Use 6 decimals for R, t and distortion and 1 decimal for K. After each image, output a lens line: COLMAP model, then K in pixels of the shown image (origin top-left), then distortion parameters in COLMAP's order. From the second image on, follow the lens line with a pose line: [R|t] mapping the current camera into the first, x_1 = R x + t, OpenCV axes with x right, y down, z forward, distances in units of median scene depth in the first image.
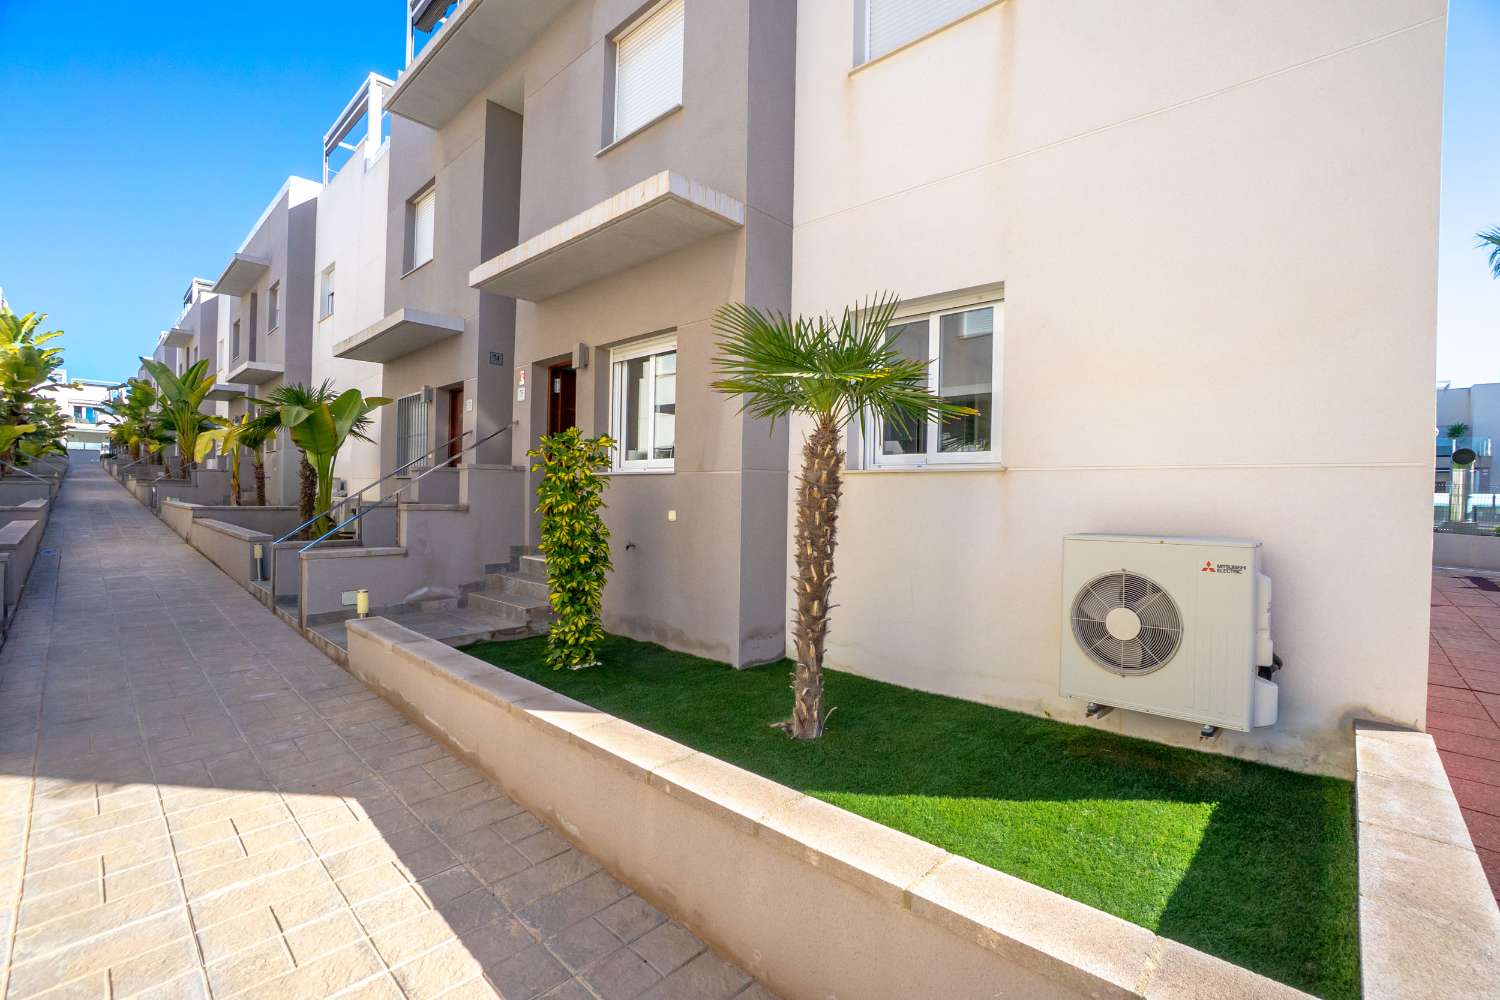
lens RADIAL K [[643.5, 0, 750.0], [0, 643.5, 500.0], [0, 0, 1]] dist [-0.000013, -0.000306]
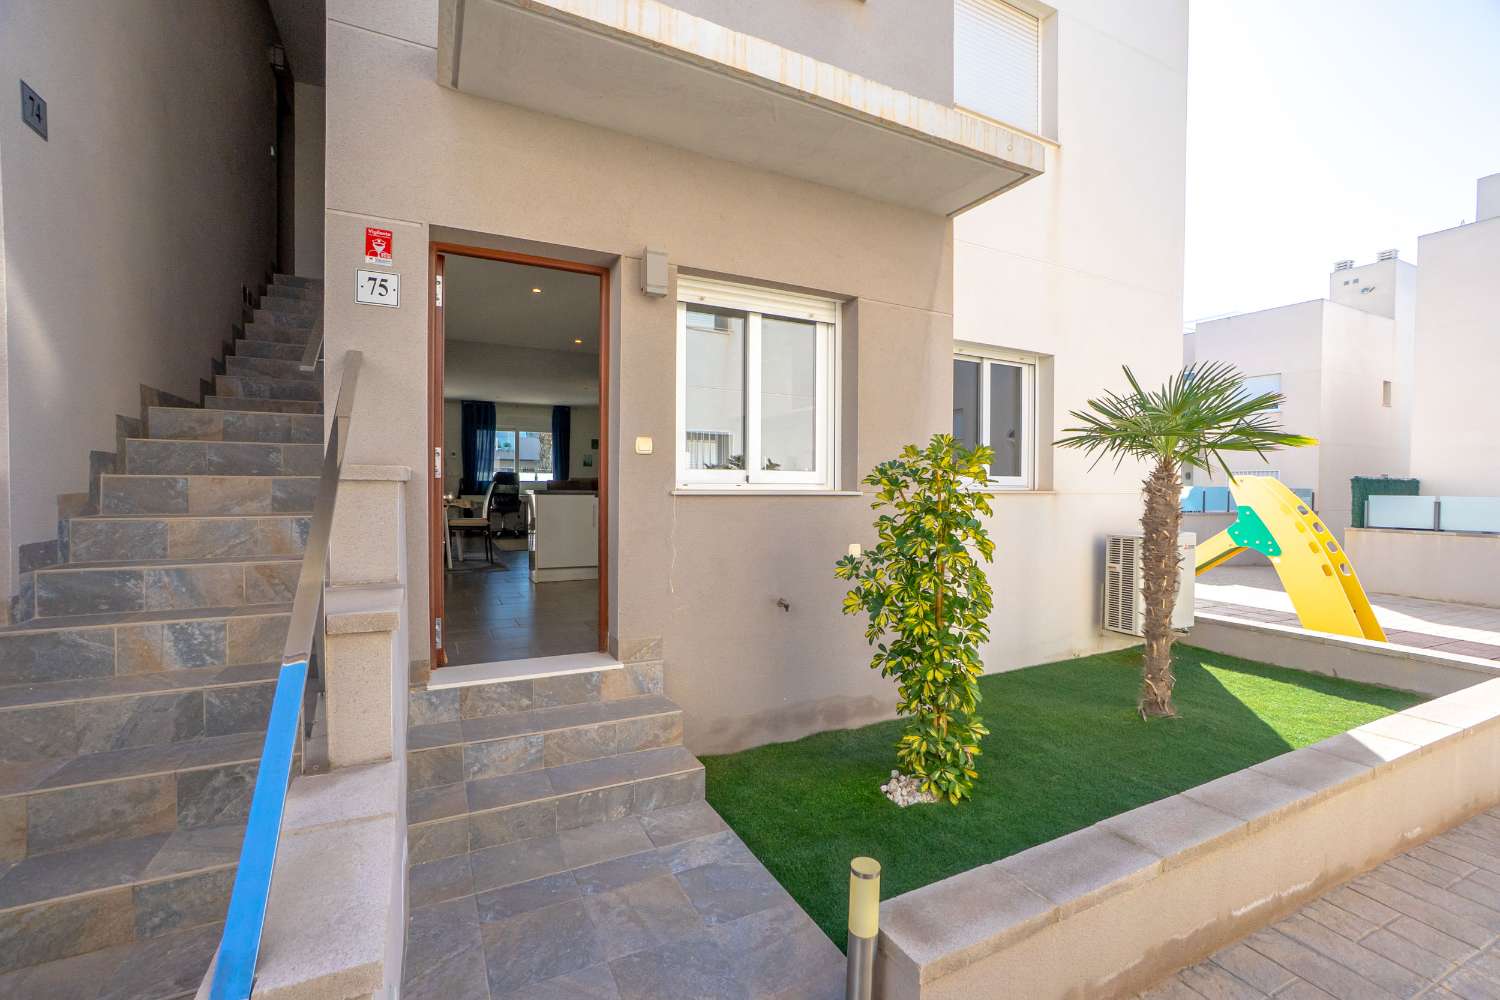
lens RADIAL K [[636.1, 0, 750.1], [0, 636.1, 504.5], [0, 0, 1]] dist [0.002480, 0.000338]
pose [[0.341390, -0.030620, 0.939423, -1.117332], [0.009255, 0.999530, 0.029216, -0.067606], [-0.939876, -0.001279, 0.341513, 1.124501]]
